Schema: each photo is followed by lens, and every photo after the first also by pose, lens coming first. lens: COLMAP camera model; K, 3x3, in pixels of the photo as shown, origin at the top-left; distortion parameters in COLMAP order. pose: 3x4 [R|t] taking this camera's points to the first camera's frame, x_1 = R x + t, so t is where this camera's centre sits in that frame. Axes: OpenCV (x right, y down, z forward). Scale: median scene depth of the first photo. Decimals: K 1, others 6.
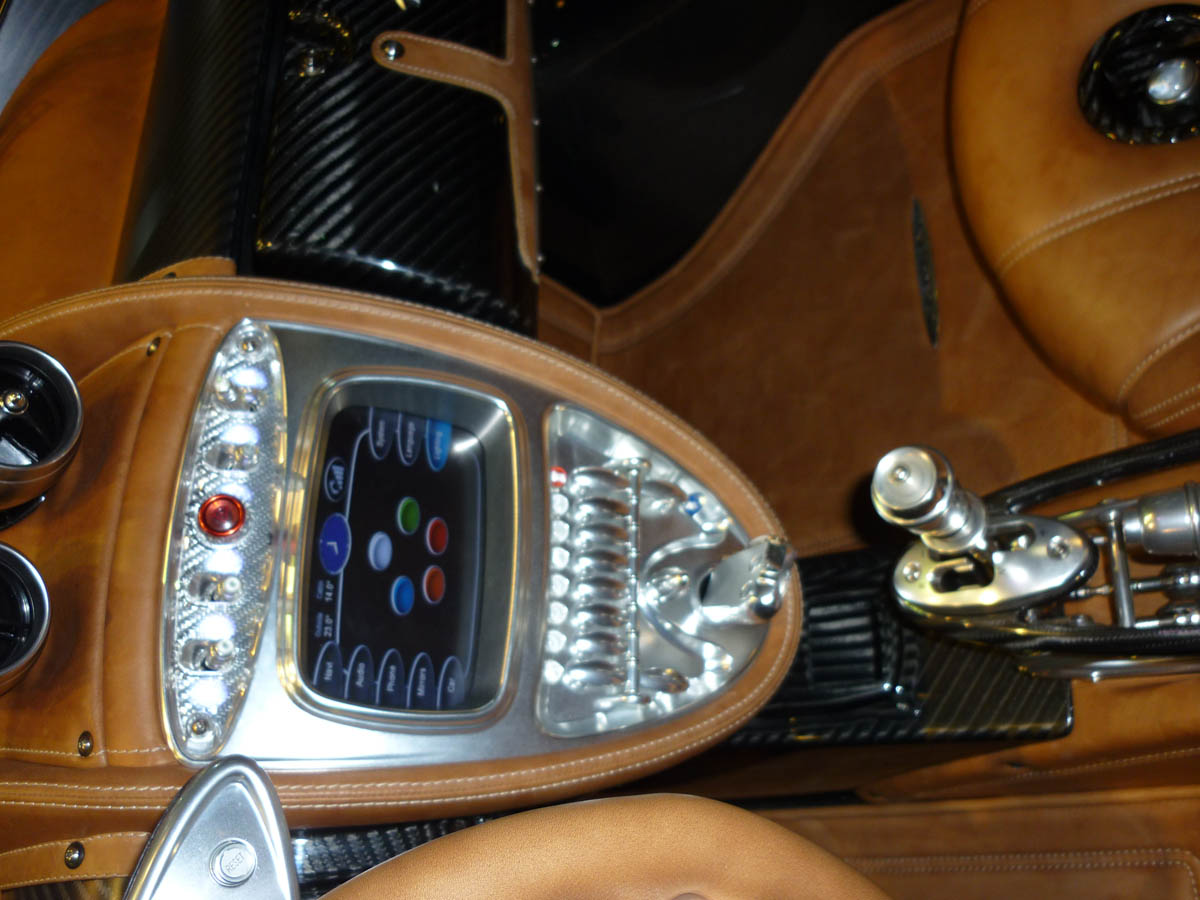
lens RADIAL K [[1187.9, 0, 622.7], [0, 1187.9, 480.7], [0, 0, 1]] dist [-0.071003, 0.002601]
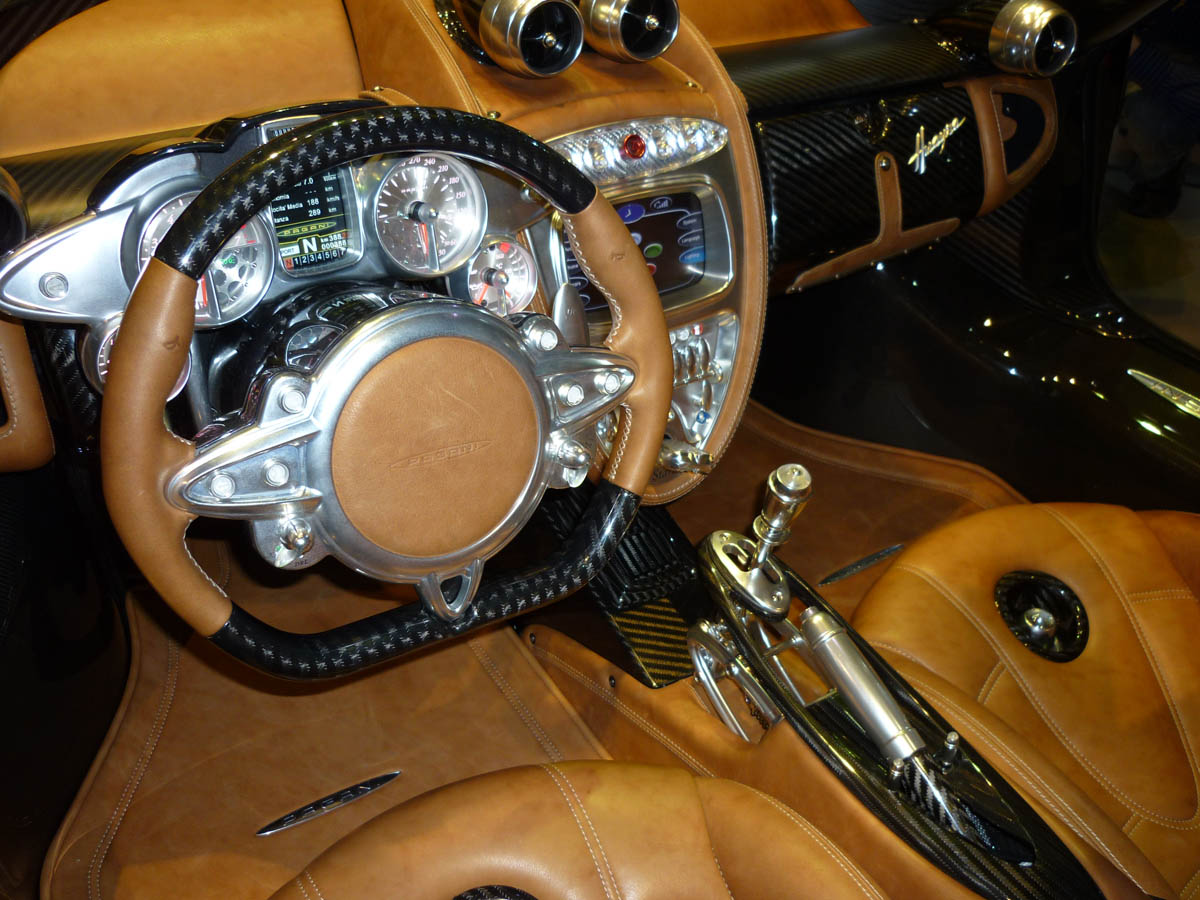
lens RADIAL K [[1171.1, 0, 598.2], [0, 1171.1, 459.9], [0, 0, 1]] dist [-0.048500, 0.022751]
pose [[0.349060, 0.935312, -0.057863, 0.171682], [-0.933594, 0.341754, -0.107732, 0.382742], [-0.080988, 0.091625, 0.992495, -0.645750]]
